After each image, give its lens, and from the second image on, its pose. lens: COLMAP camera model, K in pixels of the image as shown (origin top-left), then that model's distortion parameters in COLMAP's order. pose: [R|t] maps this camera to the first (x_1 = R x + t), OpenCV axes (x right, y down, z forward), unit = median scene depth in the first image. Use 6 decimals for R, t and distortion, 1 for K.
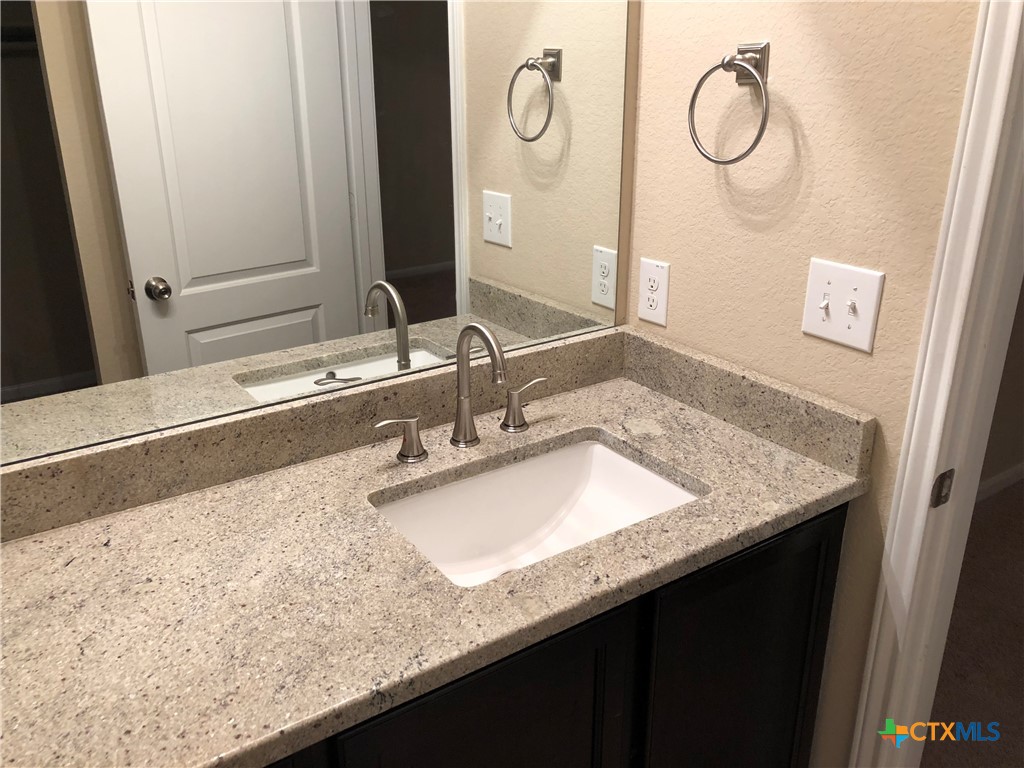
lens RADIAL K [[839.0, 0, 525.9], [0, 839.0, 375.3], [0, 0, 1]] dist [0.079886, -0.125957]
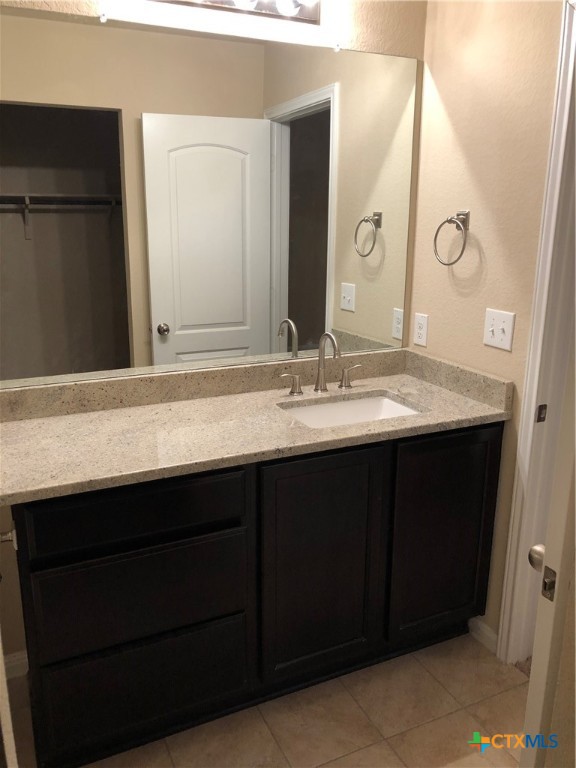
lens RADIAL K [[629.3, 0, 287.9], [0, 629.3, 371.9], [0, 0, 1]] dist [0.079886, -0.125957]
pose [[0.986256, 0.046828, -0.158449, 0.095689], [-0.064360, 0.992131, -0.107392, 0.208342], [0.152174, 0.116114, 0.981509, -0.583263]]
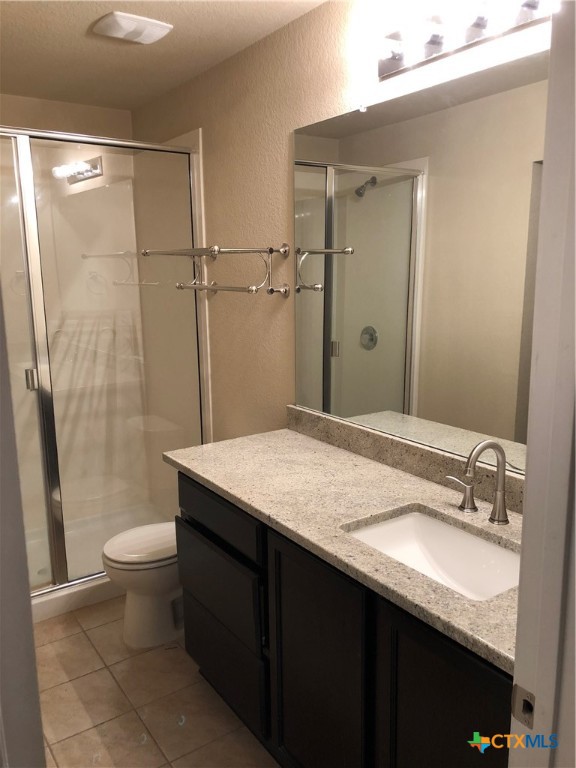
lens RADIAL K [[629.3, 0, 287.9], [0, 629.3, 371.9], [0, 0, 1]] dist [0.079886, -0.125957]
pose [[0.005601, 0.177471, -0.984110, 1.013272], [-0.341348, 0.925353, 0.164932, -0.231998], [0.939920, 0.335000, 0.065762, 0.469745]]
